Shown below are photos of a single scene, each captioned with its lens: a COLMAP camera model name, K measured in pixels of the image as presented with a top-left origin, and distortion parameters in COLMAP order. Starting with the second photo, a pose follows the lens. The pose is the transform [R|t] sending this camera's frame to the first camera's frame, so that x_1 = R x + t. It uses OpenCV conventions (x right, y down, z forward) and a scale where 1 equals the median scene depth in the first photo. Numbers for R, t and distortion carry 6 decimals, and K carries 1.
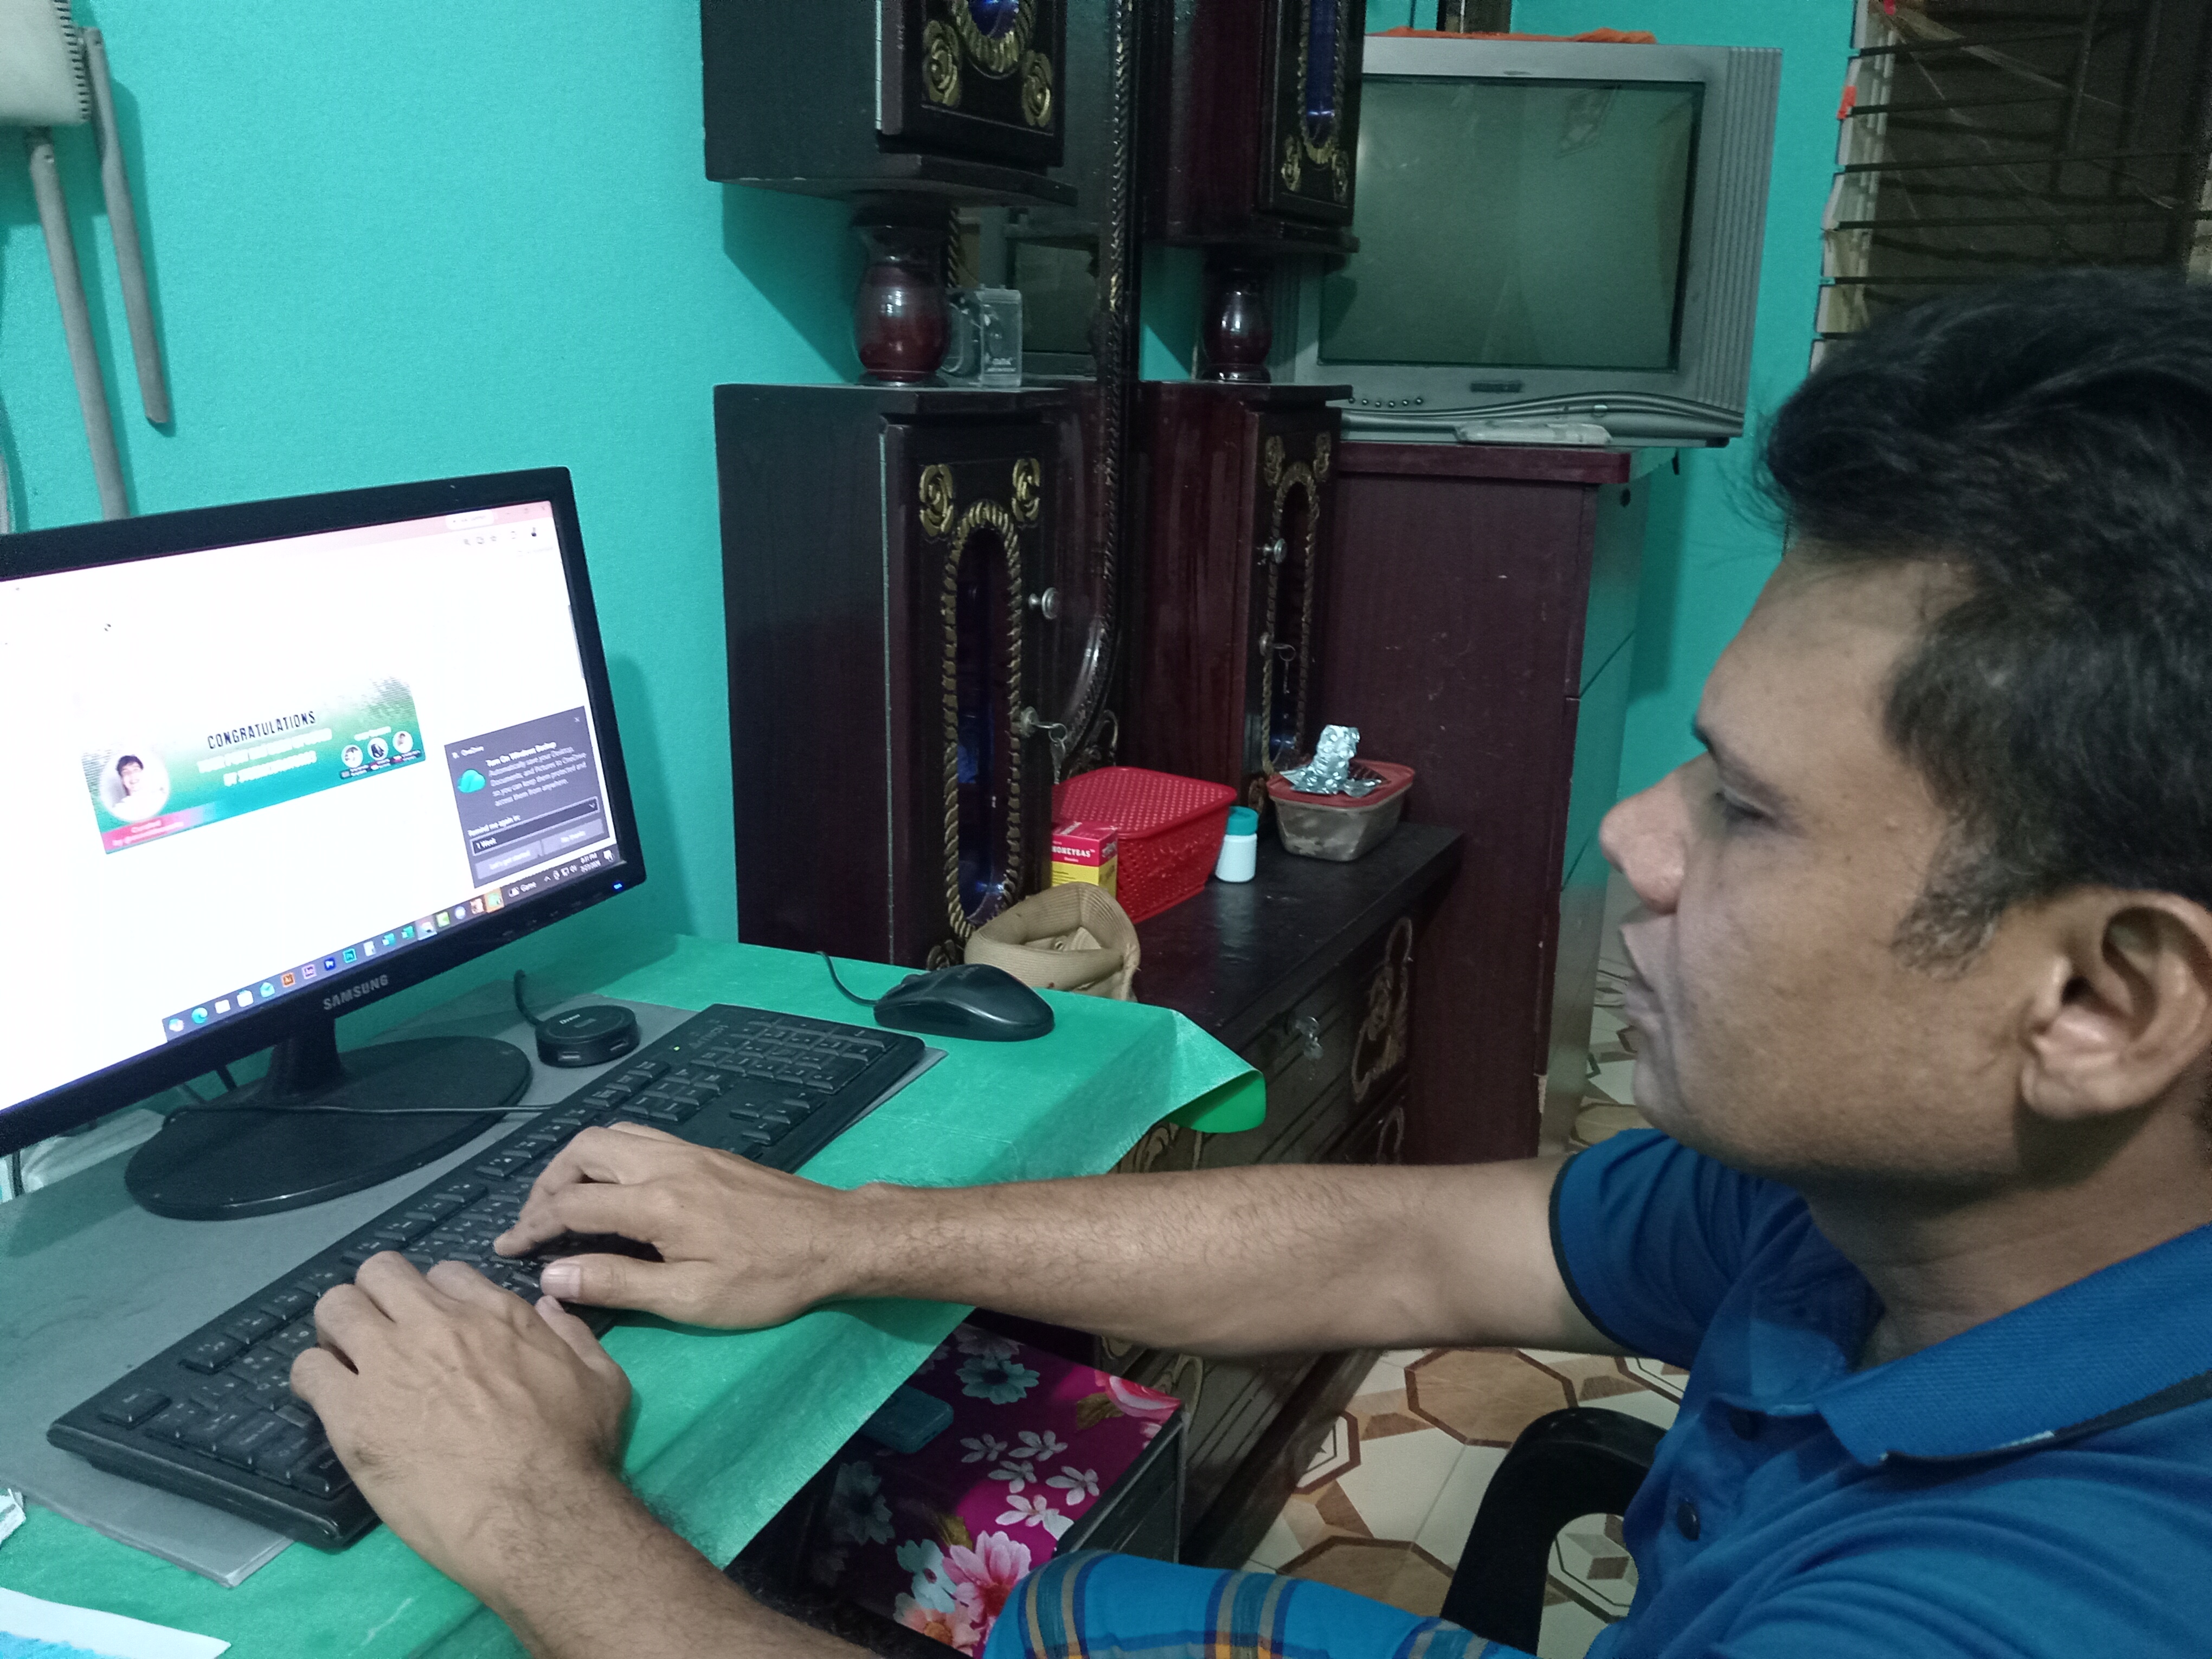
lens RADIAL K [[1758.2, 0, 1116.4], [0, 1758.2, 847.4], [0, 0, 1]] dist [0.031892, -0.076135]
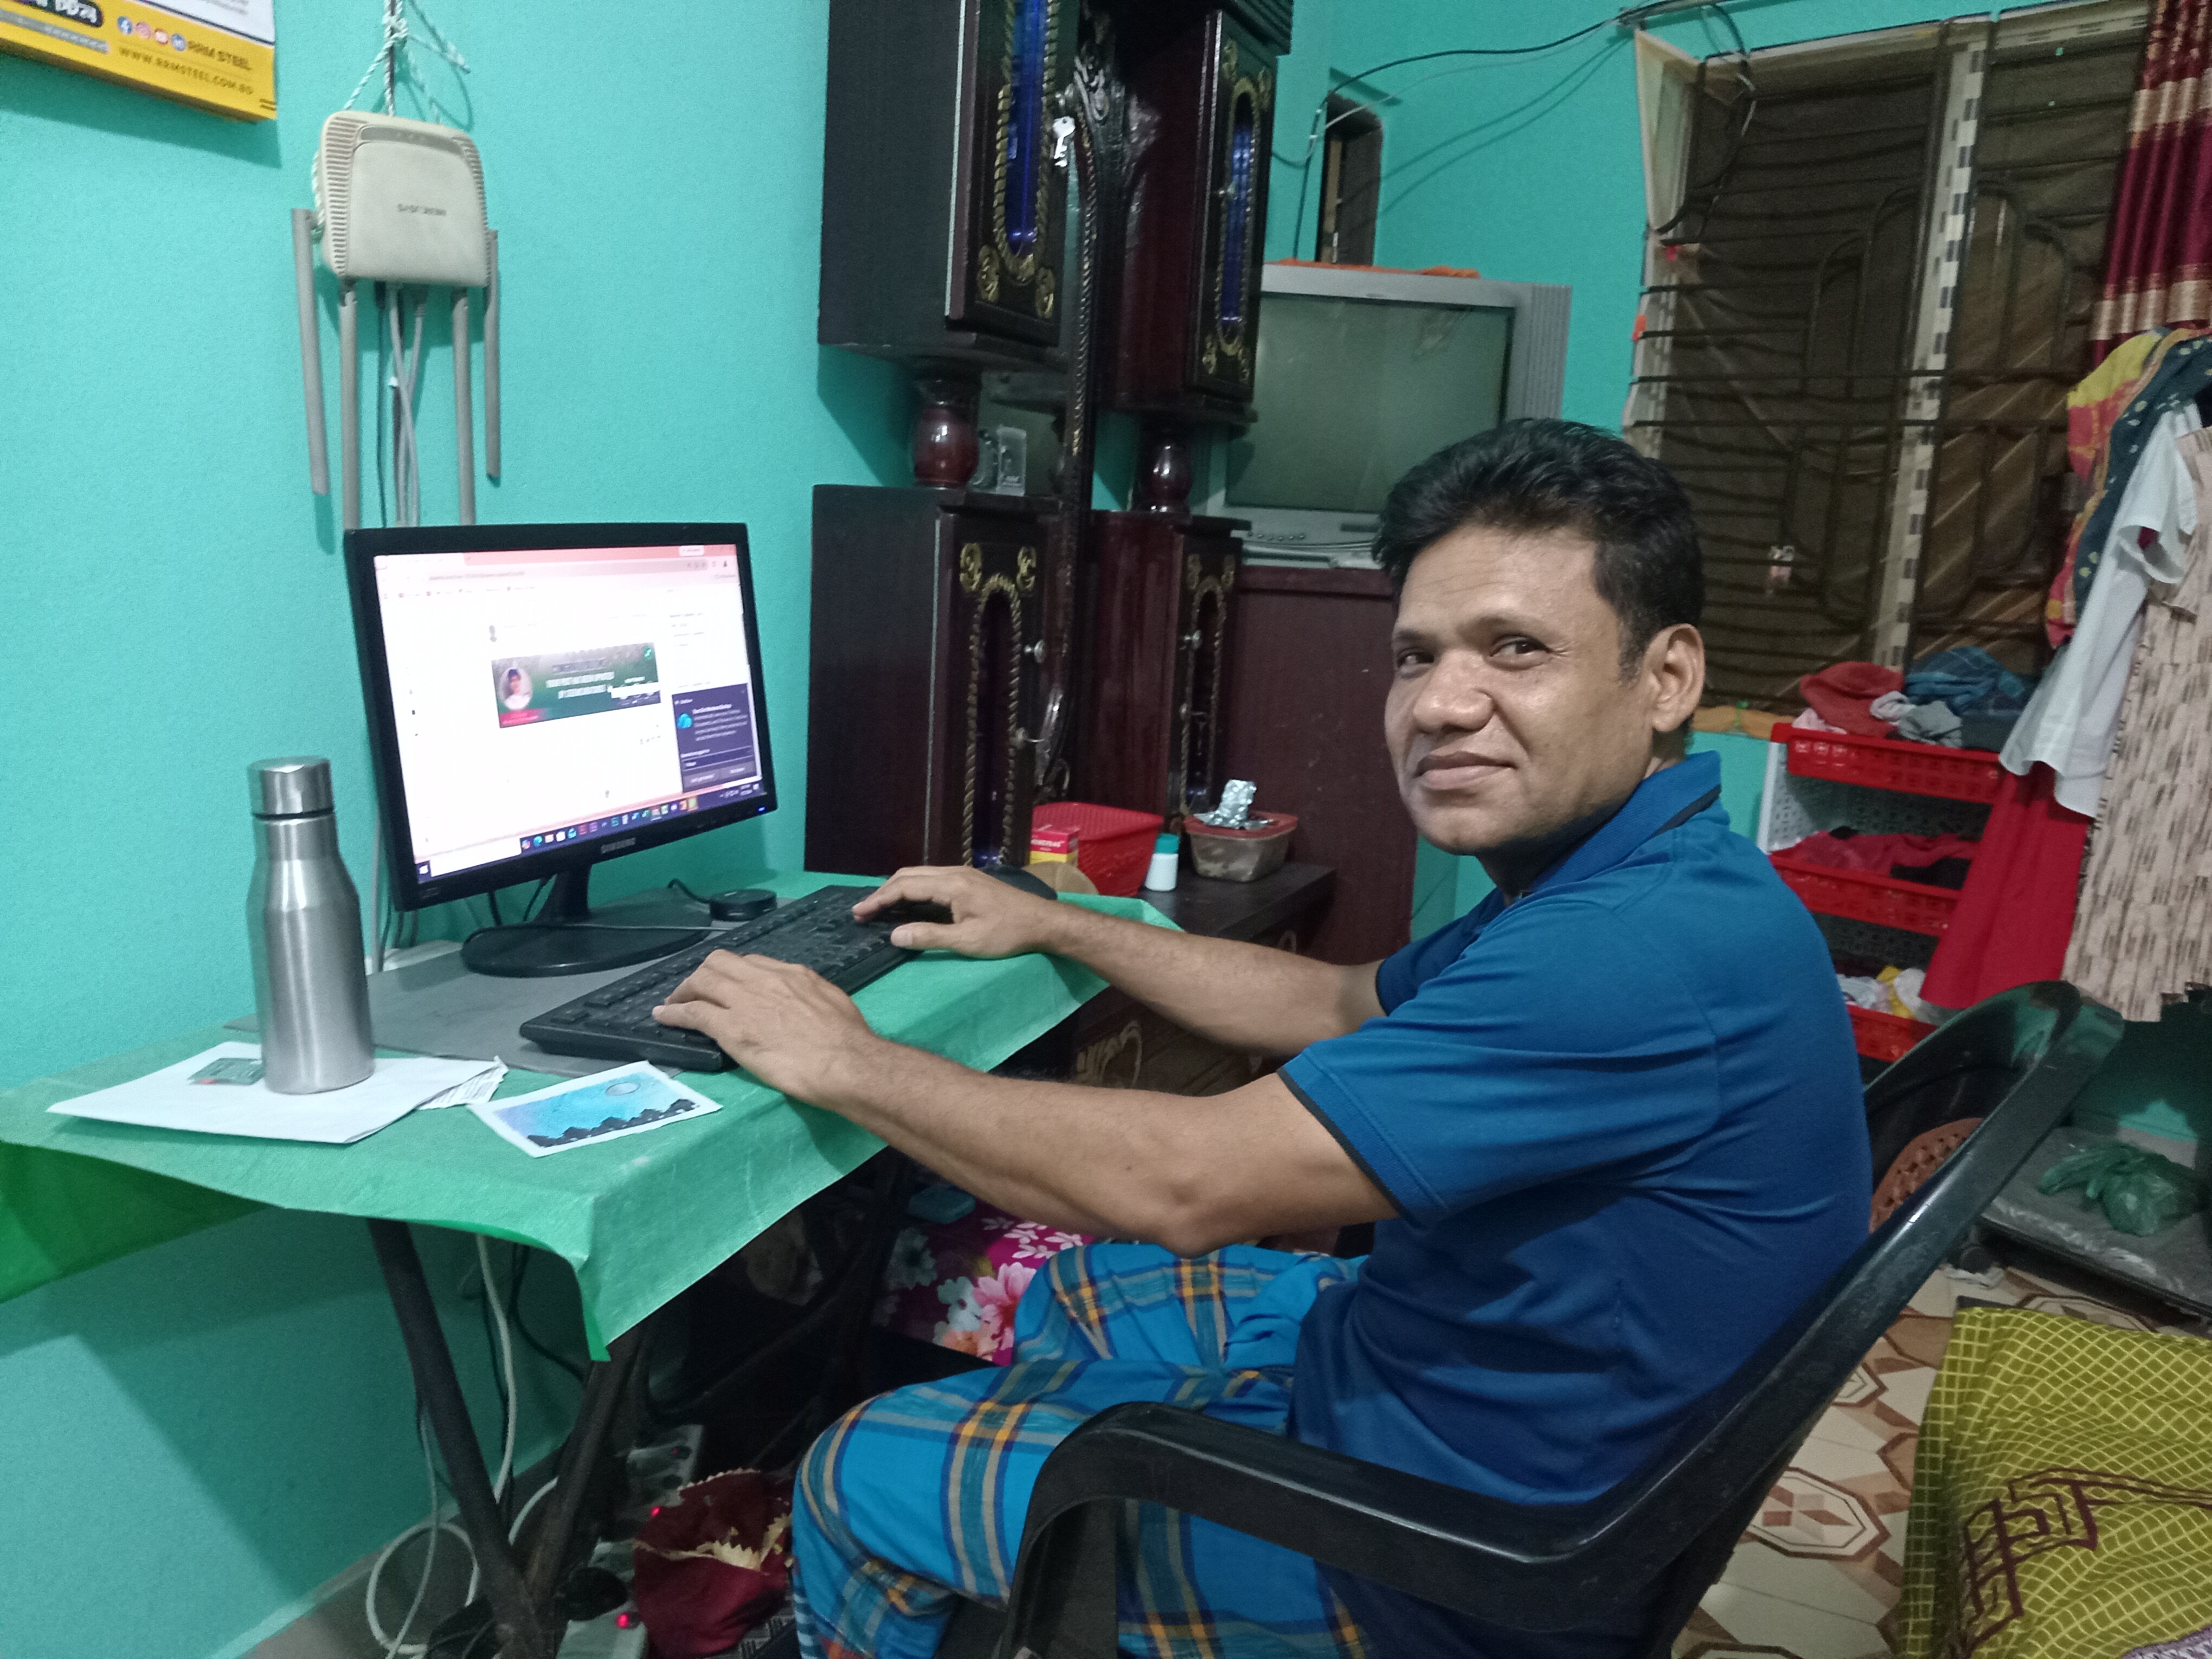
lens RADIAL K [[1758.2, 0, 1098.5], [0, 1758.2, 832.9], [0, 0, 1]] dist [0.031892, -0.076135]
pose [[0.997828, 0.023159, 0.061665, -0.068029], [-0.016271, 0.993804, -0.109949, 0.141006], [-0.063830, 0.108707, 0.992022, -0.325622]]
